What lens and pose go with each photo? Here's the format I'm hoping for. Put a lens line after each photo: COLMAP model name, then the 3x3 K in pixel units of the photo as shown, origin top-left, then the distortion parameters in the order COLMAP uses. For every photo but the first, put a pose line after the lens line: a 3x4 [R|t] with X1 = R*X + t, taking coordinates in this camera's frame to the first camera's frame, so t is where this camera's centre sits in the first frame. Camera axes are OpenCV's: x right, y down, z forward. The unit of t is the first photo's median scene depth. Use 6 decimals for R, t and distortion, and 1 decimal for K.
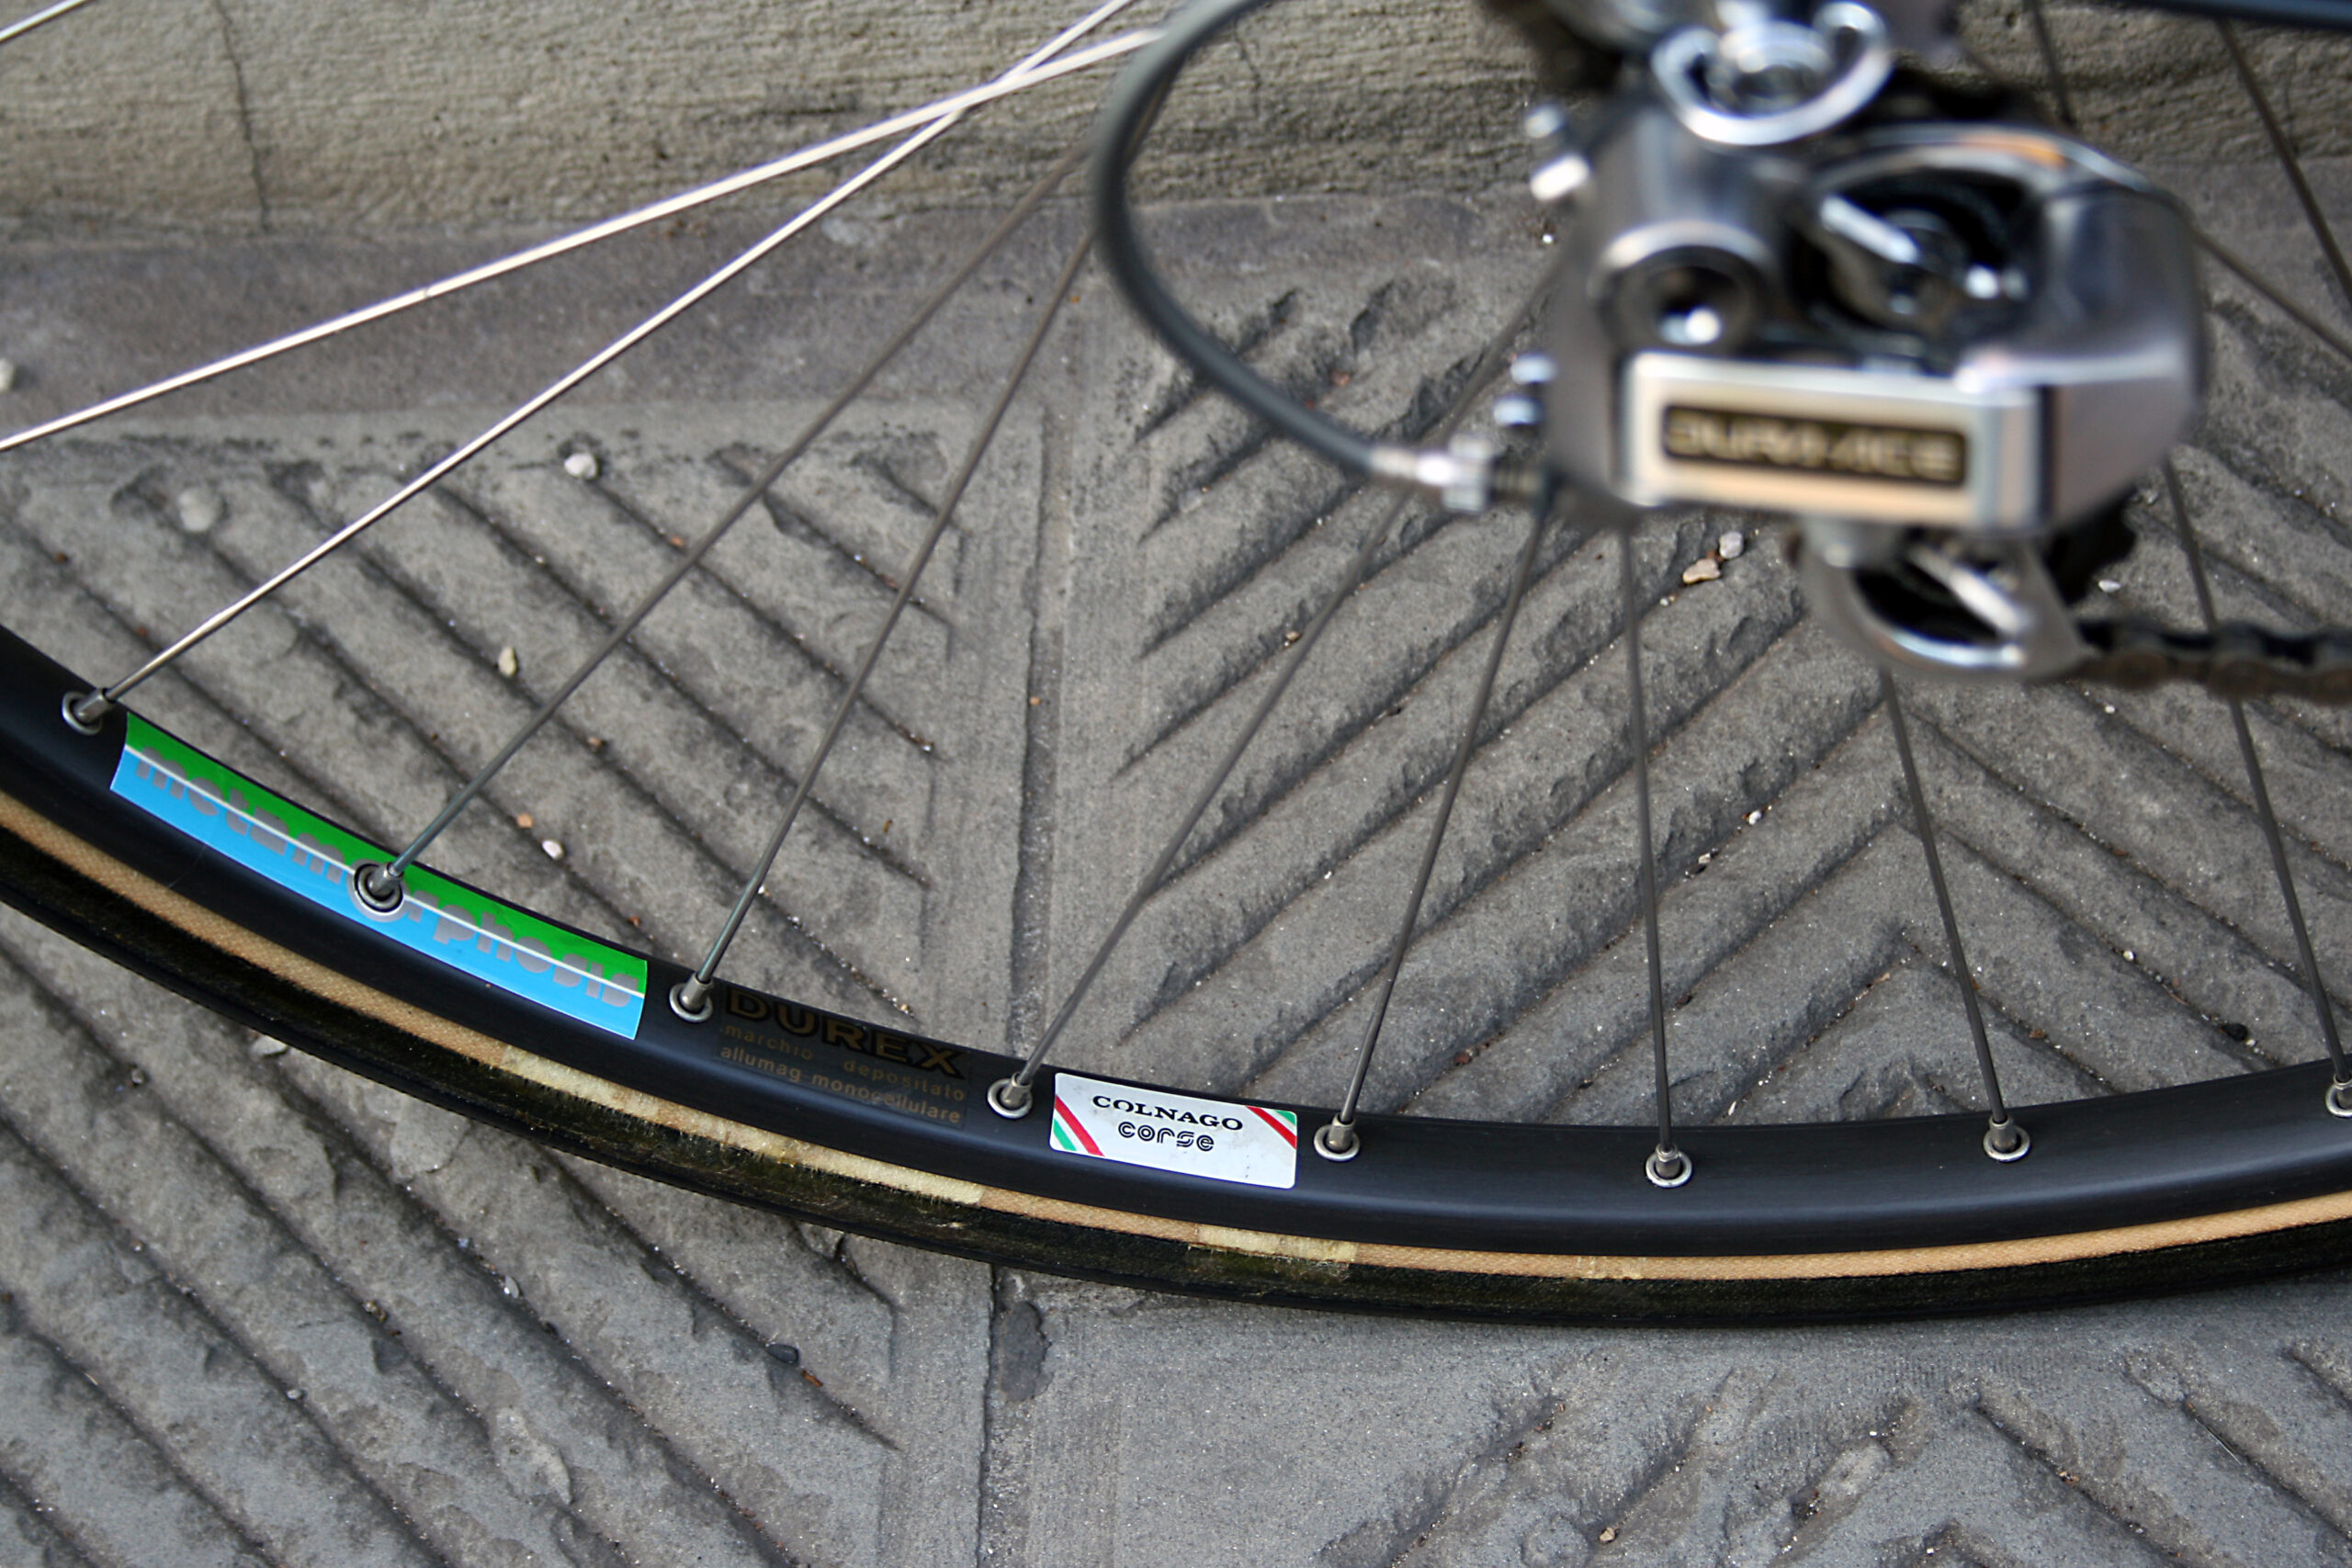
lens RADIAL K [[5419.0, 0, 1175.4], [0, 5419.0, 896.3], [0, 0, 1]] dist [0.061667, -0.422615]
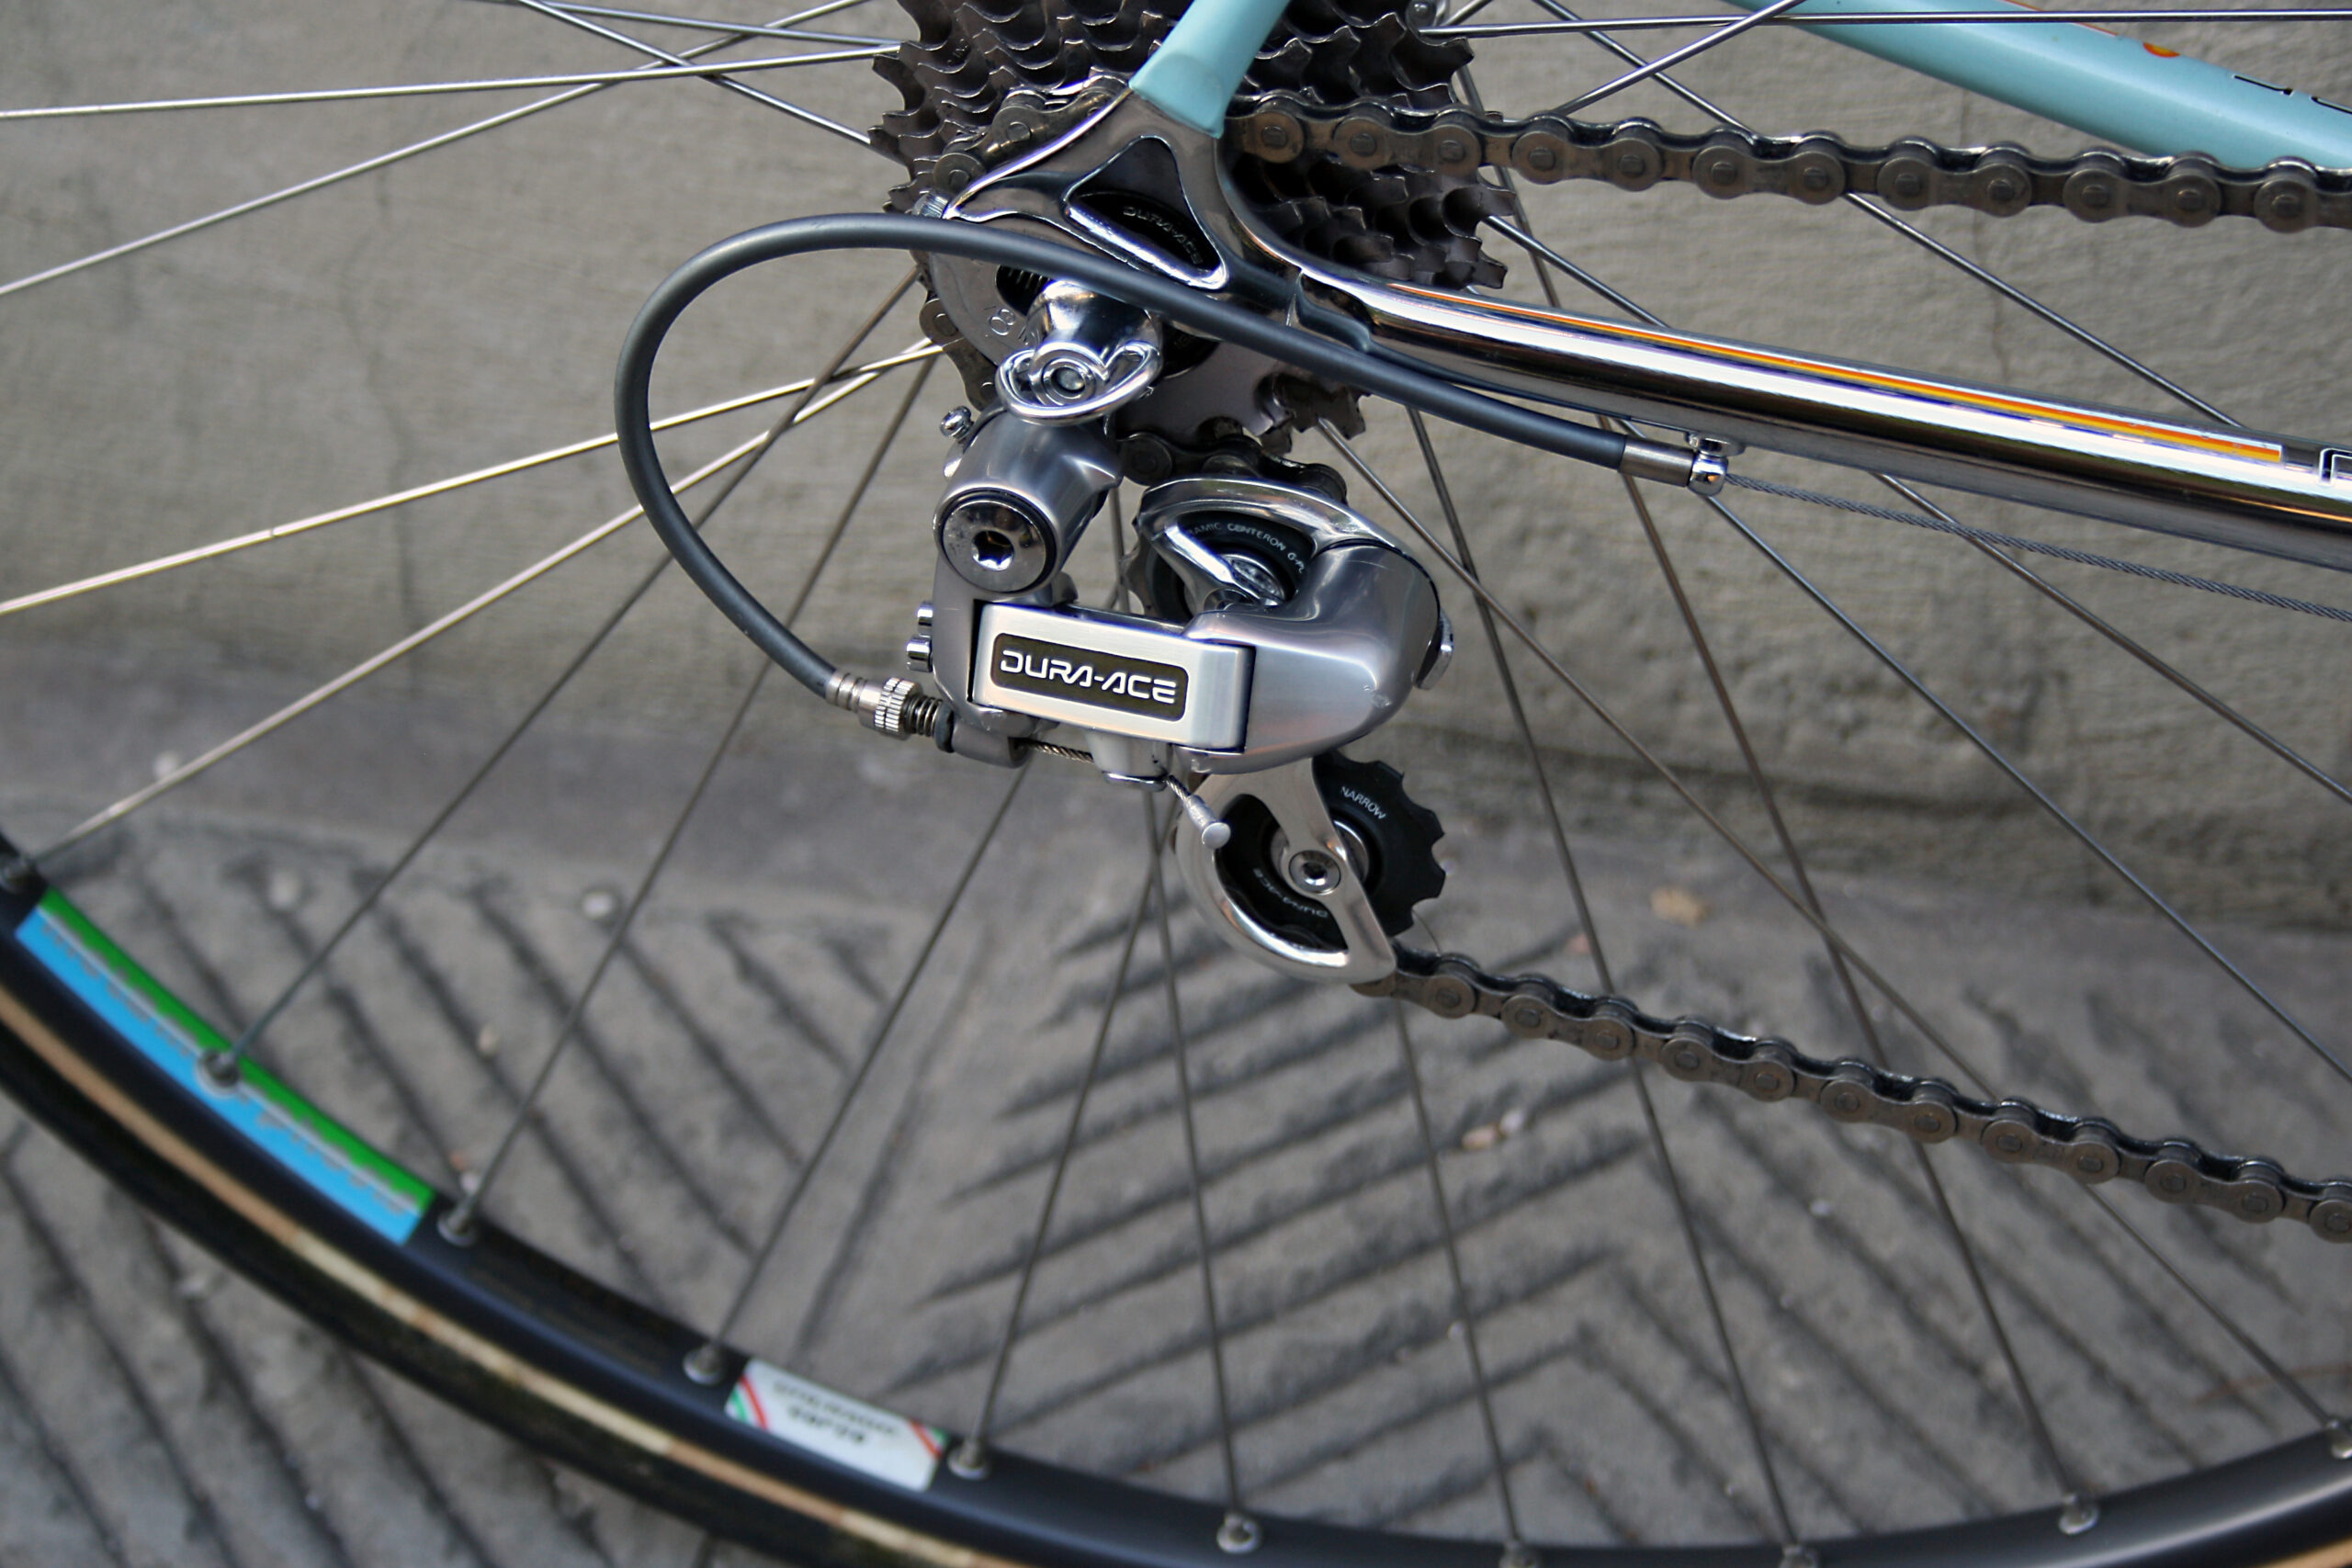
lens RADIAL K [[5788.0, 0, 1176.0], [0, 5788.0, 784.0], [0, 0, 1]] dist [0.044206, 0.150496]
pose [[0.970560, 0.166405, -0.174134, 0.252578], [-0.202560, 0.955082, -0.216304, 0.158250], [0.130318, 0.245209, 0.960672, -0.225653]]
